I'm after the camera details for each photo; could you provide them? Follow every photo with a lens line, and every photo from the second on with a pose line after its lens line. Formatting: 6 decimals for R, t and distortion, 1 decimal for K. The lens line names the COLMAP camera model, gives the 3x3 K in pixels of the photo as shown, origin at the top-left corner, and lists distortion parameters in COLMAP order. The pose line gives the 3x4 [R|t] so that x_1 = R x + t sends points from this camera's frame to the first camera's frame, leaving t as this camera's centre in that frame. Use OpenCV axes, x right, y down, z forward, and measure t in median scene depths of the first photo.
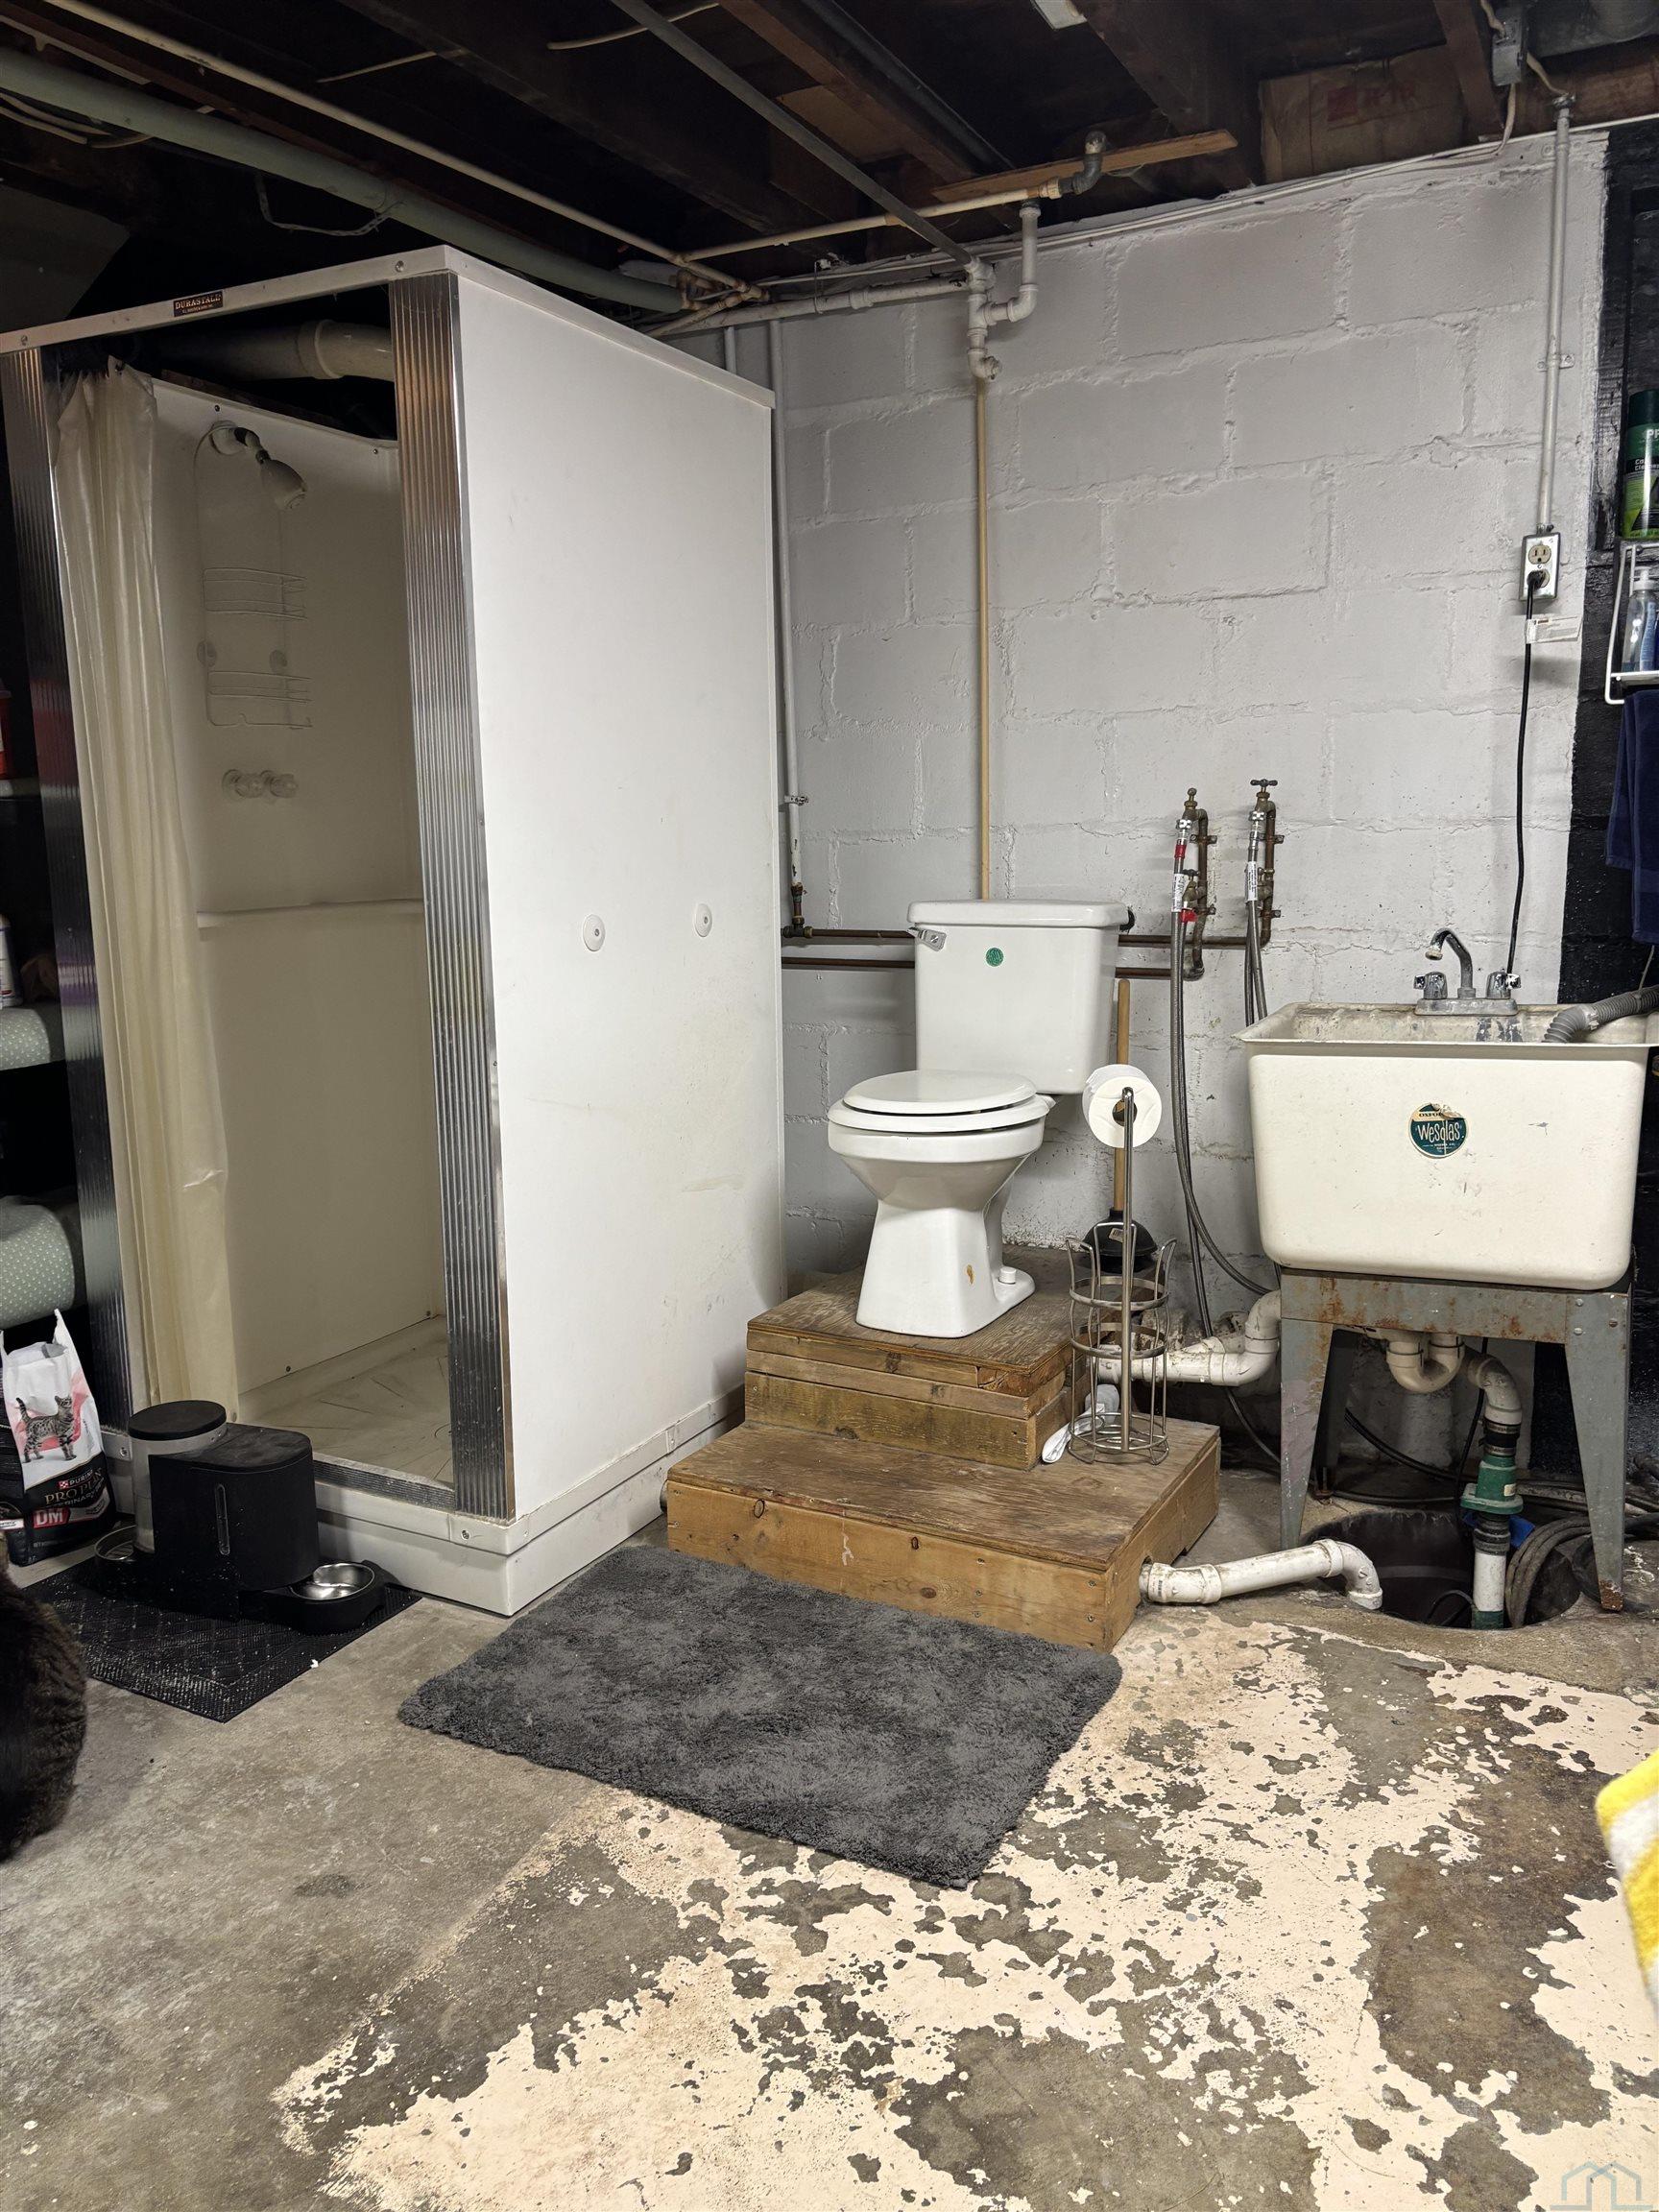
lens RADIAL K [[1672.5, 0, 831.4], [0, 1672.5, 1107.6], [0, 0, 1]] dist [0.009748, -0.000026]
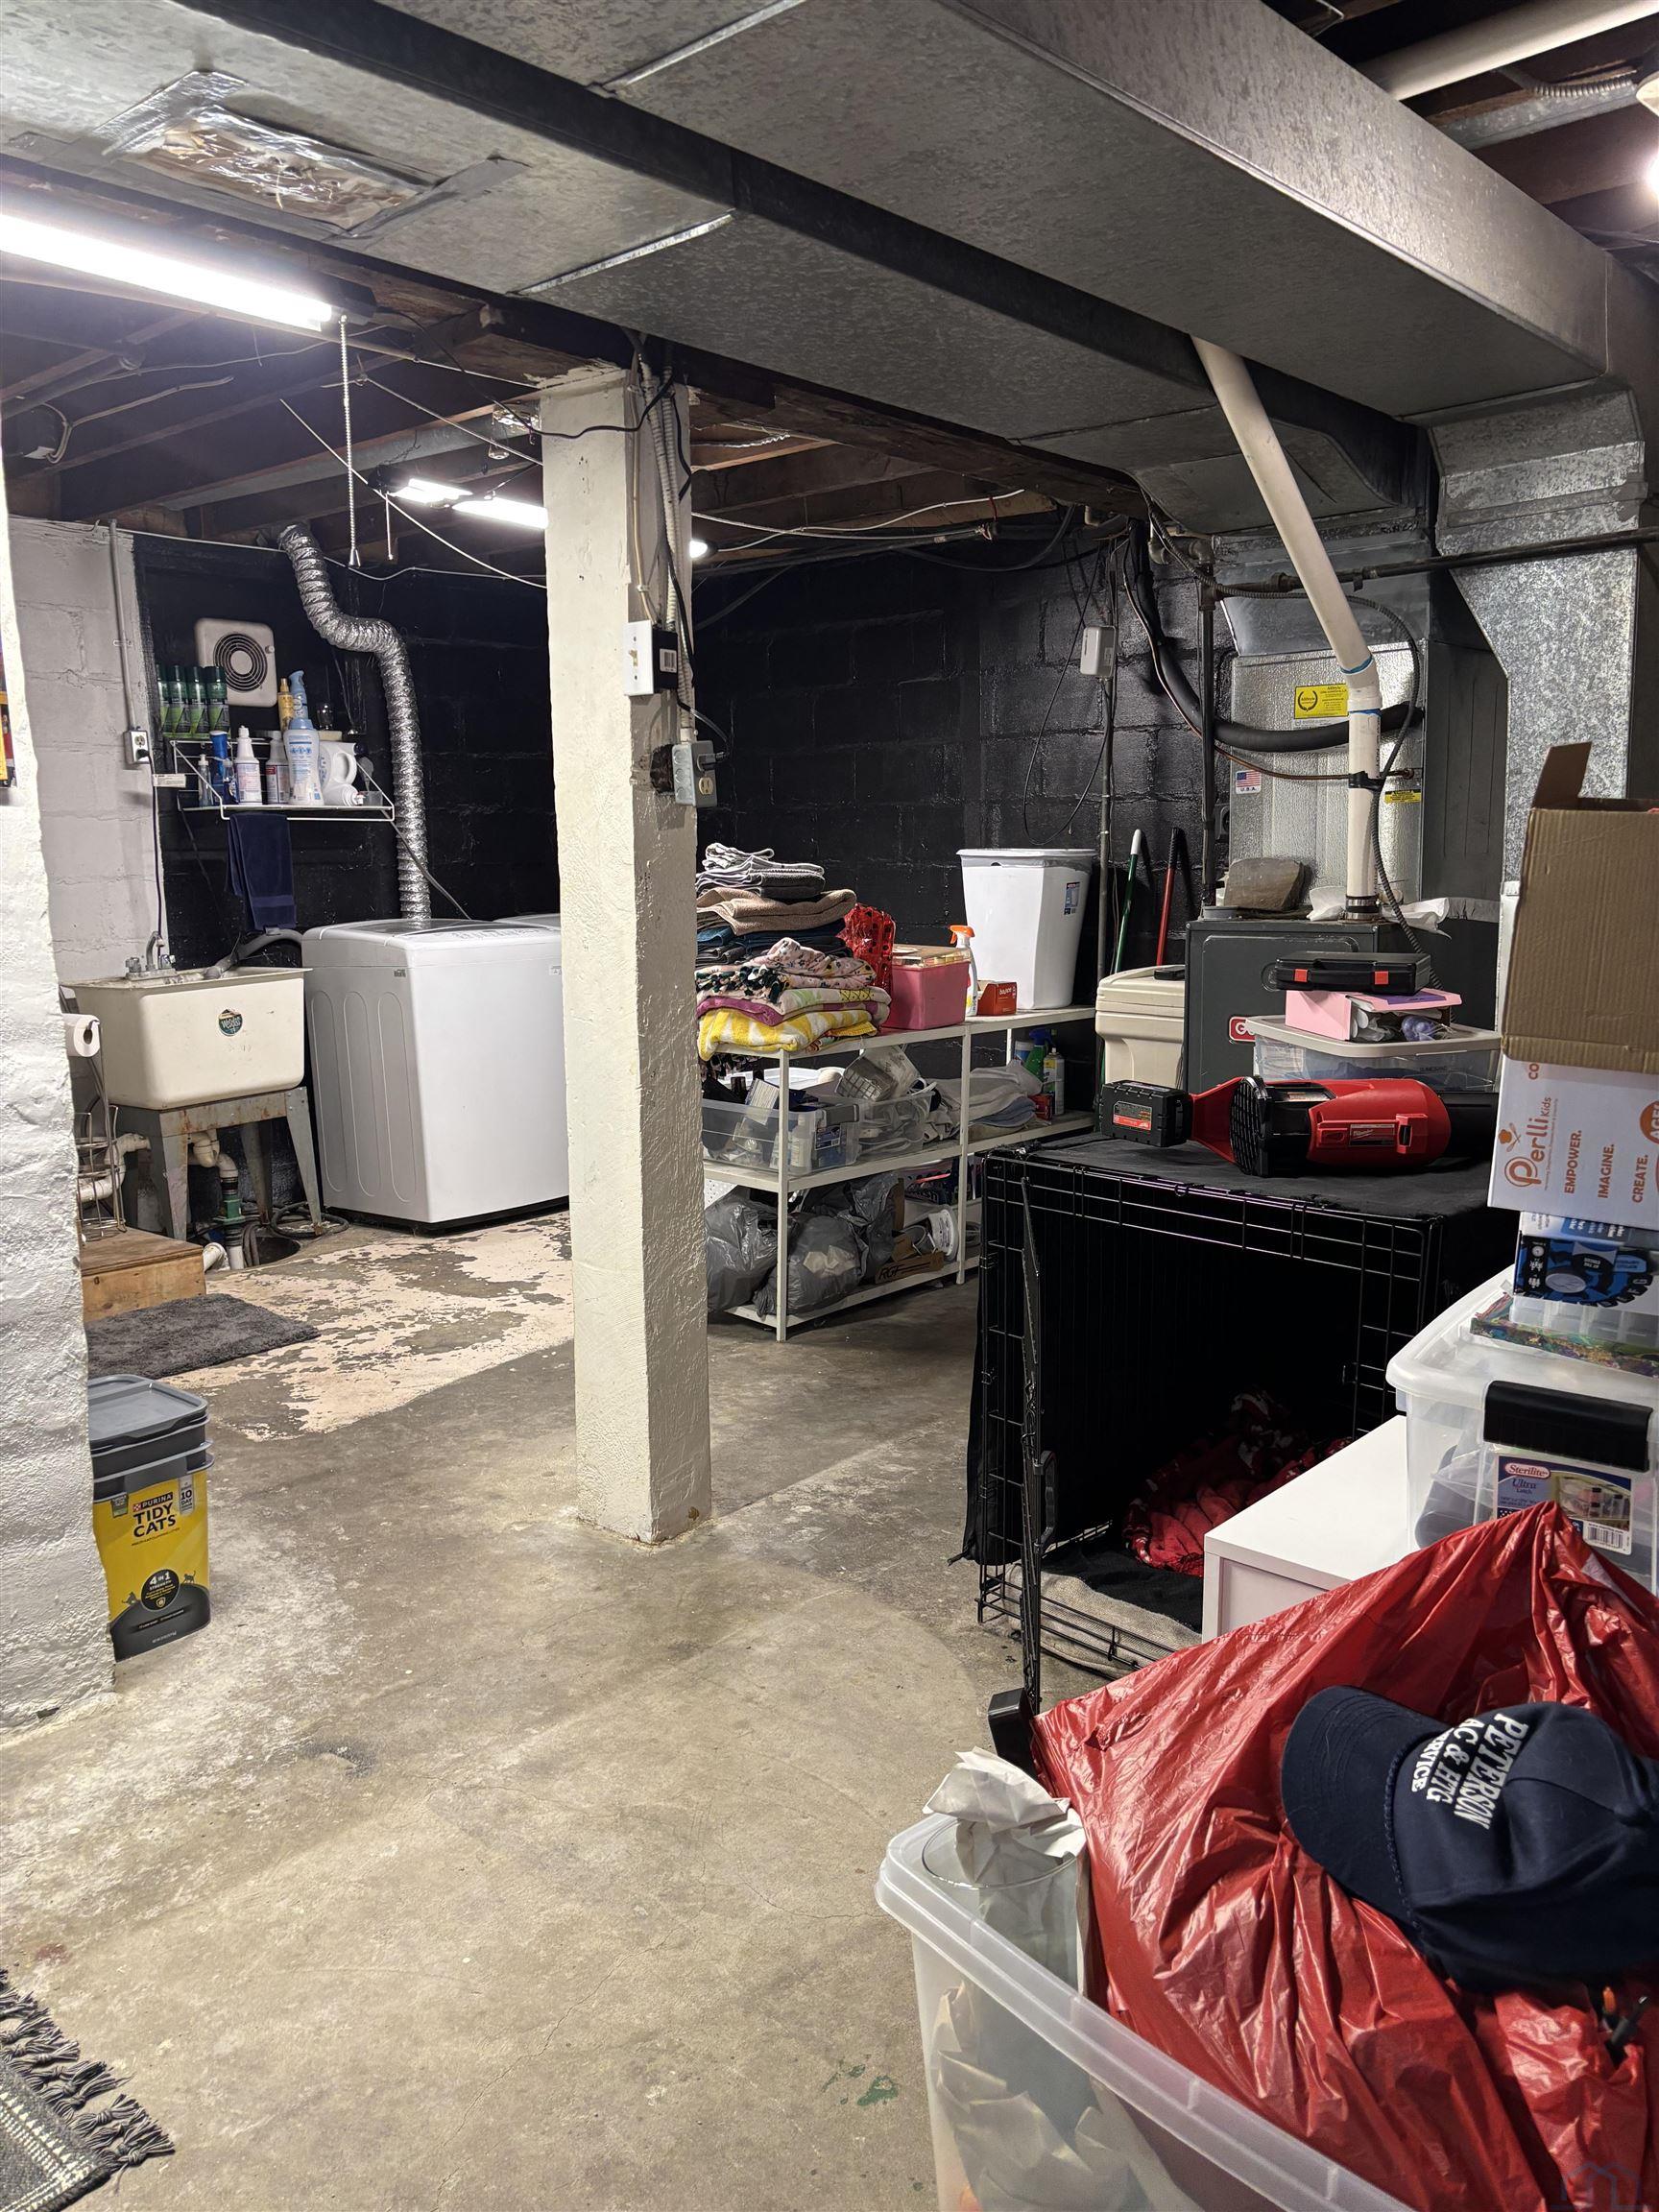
lens RADIAL K [[1672.5, 0, 828.9], [0, 1672.5, 1107.7], [0, 0, 1]] dist [0.009748, -0.000026]
pose [[0.257721, -0.138212, 0.956283, -1.992201], [0.189614, 0.977706, 0.090207, 0.097805], [-0.947431, 0.158077, 0.278183, -0.351610]]
